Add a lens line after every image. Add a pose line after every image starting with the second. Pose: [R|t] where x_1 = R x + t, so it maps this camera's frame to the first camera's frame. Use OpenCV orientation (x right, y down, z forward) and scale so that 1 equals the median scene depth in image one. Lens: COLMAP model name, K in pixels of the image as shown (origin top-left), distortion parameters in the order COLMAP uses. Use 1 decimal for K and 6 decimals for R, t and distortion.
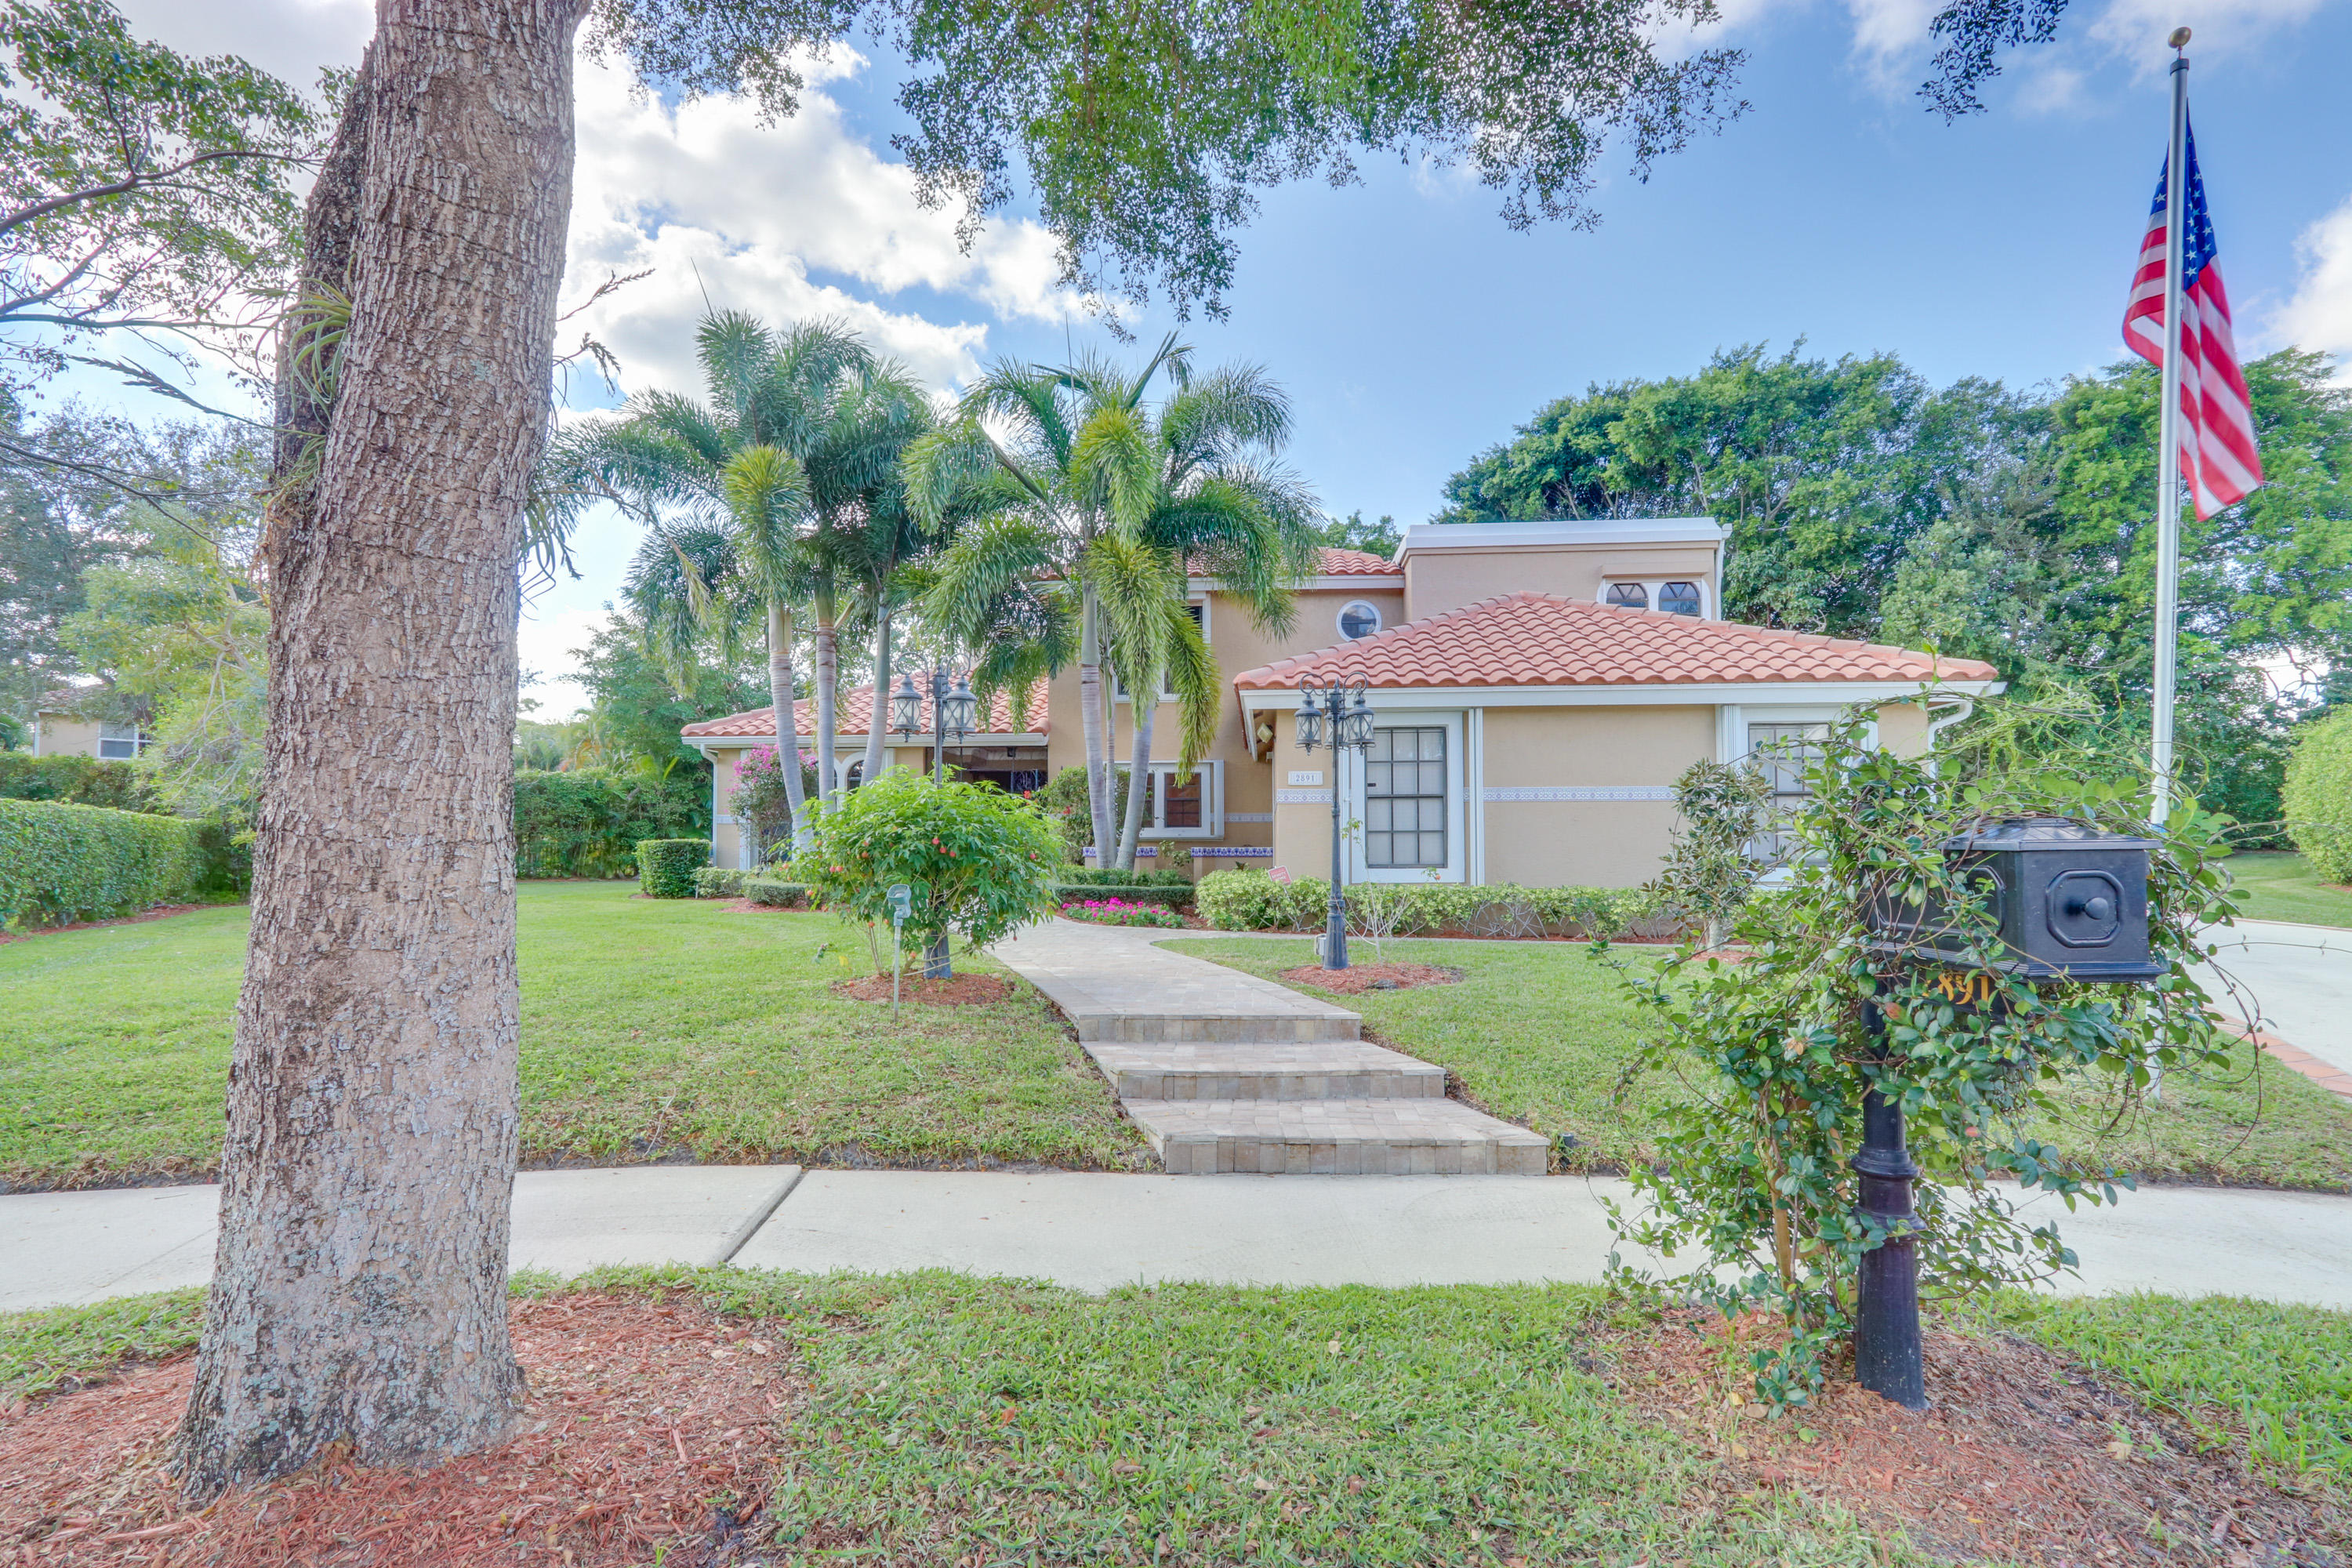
lens RADIAL K [[1055.3, 0, 1174.4], [0, 1055.3, 839.4], [0, 0, 1]] dist [0.000200, 0.000052]
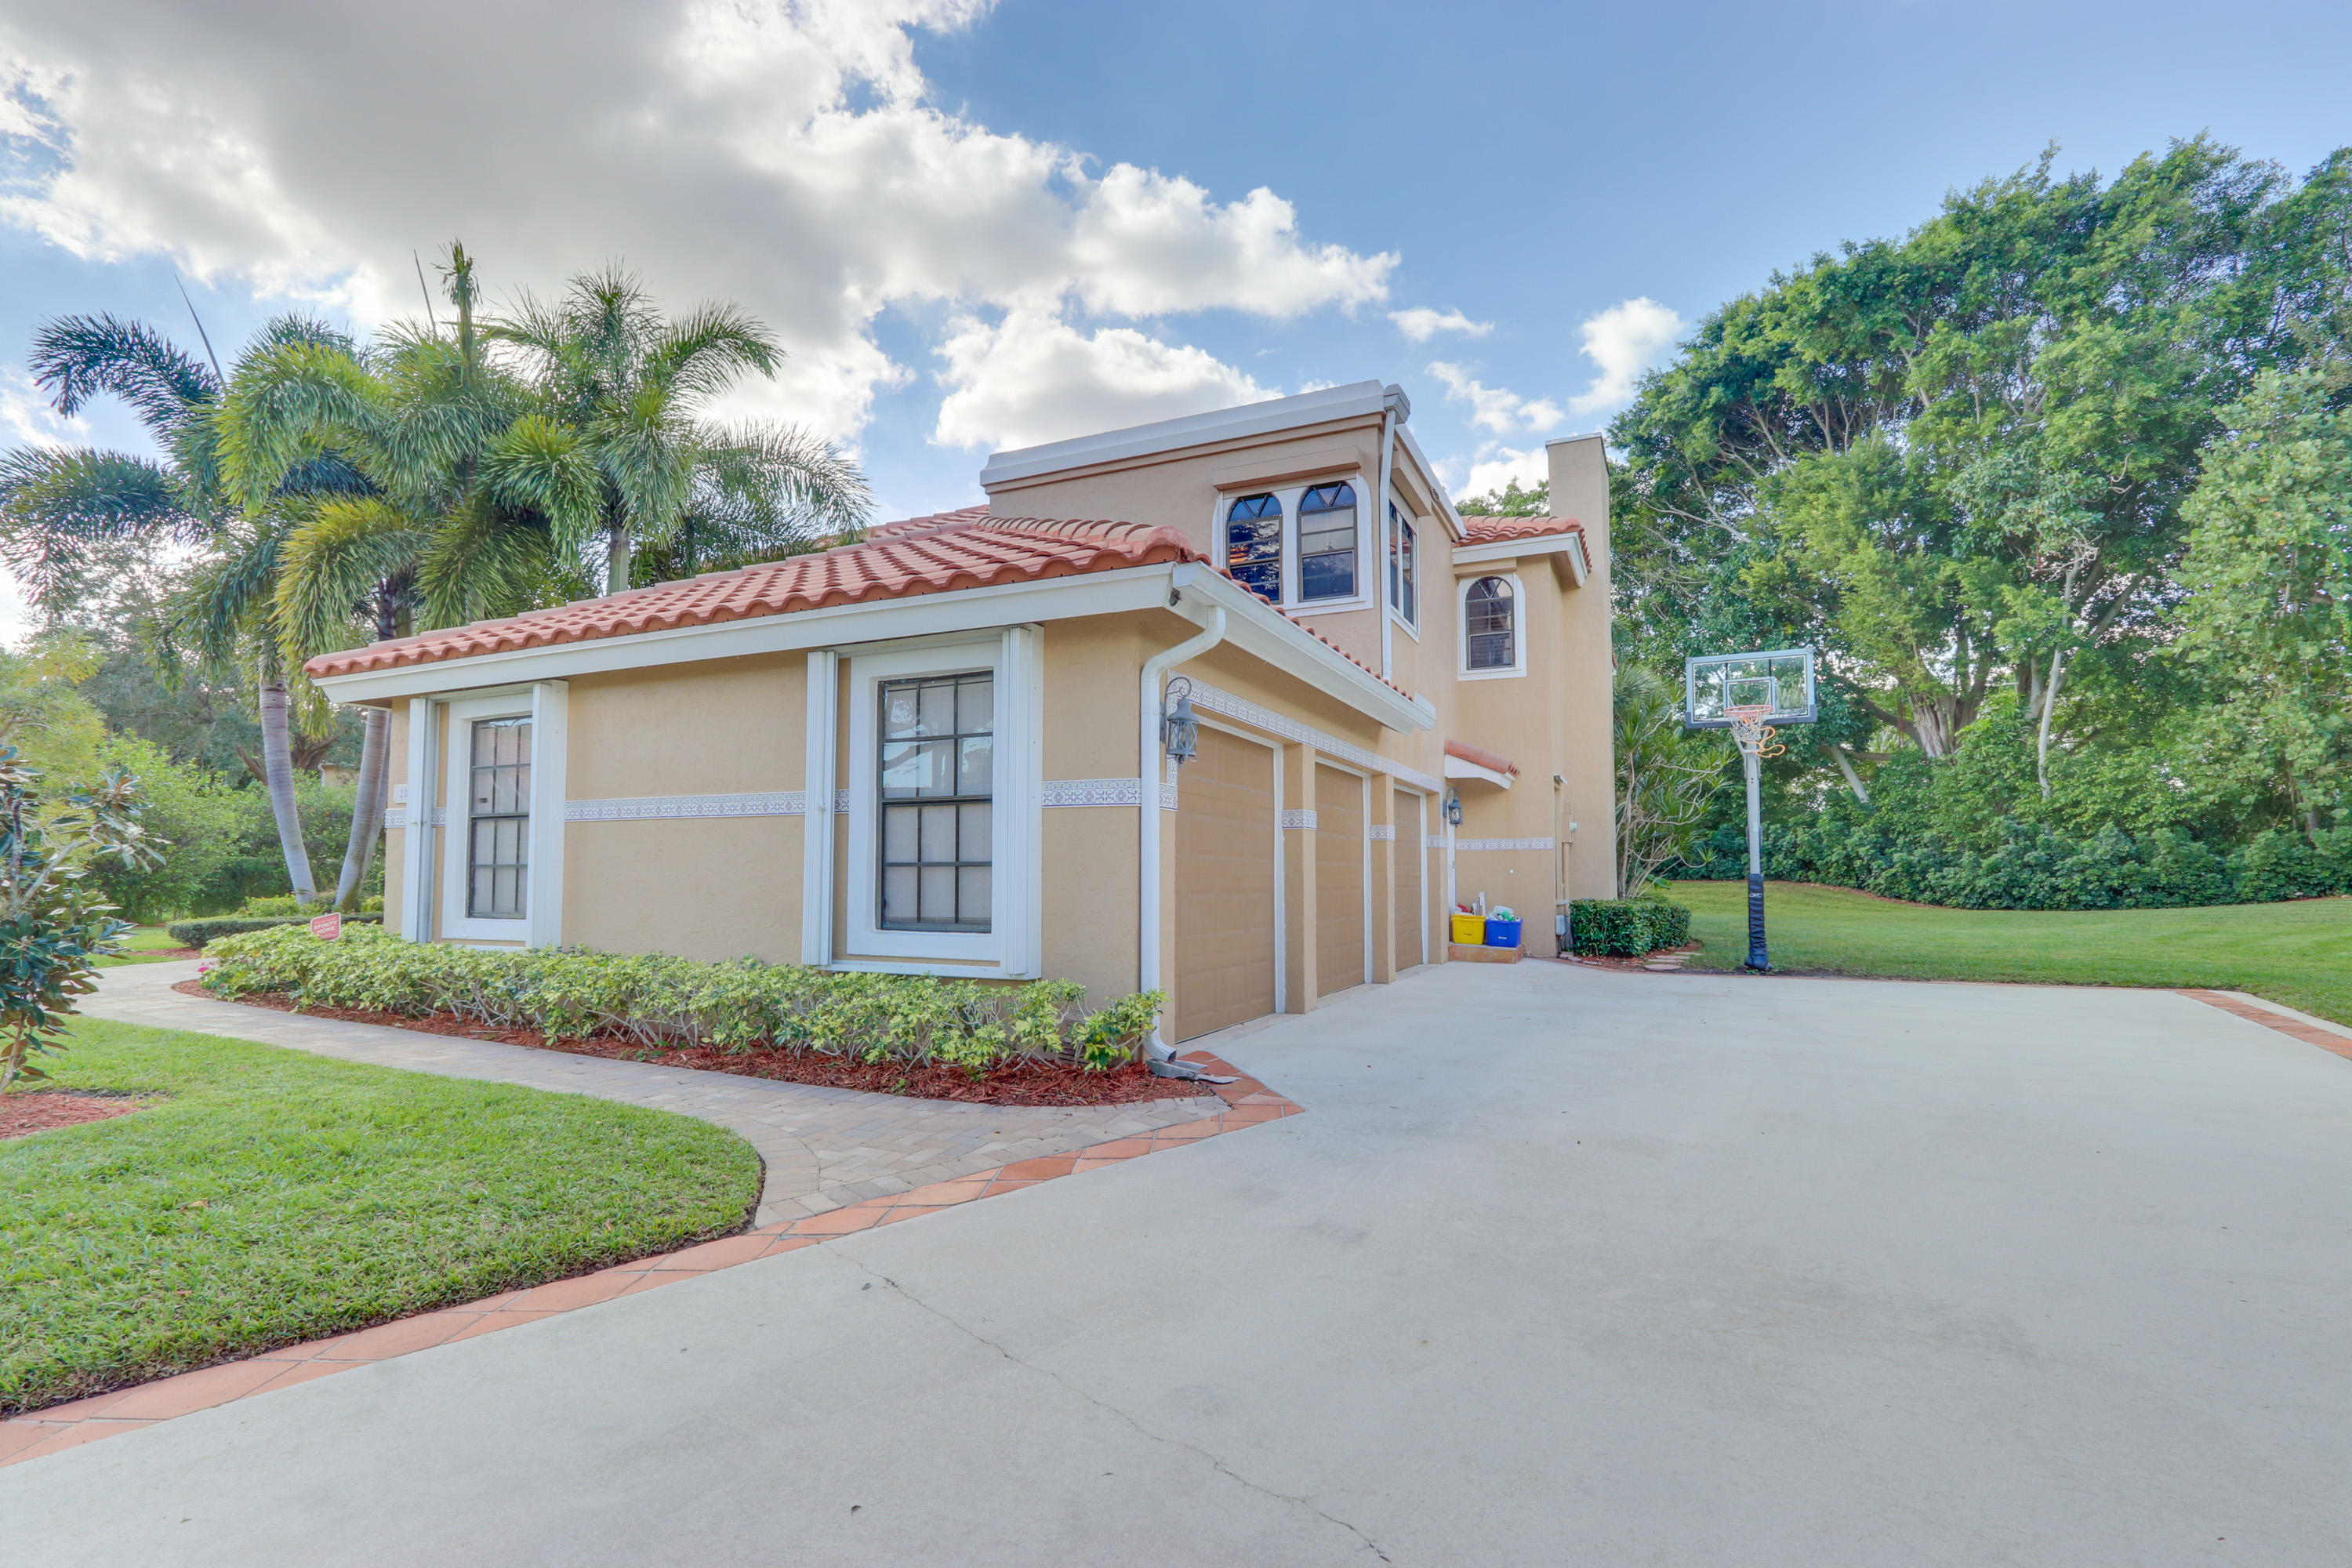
lens RADIAL K [[1093.2, 0, 1175.2], [0, 1093.2, 814.3], [0, 0, 1]] dist [-0.002270, -0.000202]
pose [[0.942741, -0.021181, -0.332853, 0.289817], [0.003536, 0.998560, -0.053528, -0.000722], [0.333507, 0.049286, 0.941458, 0.159901]]
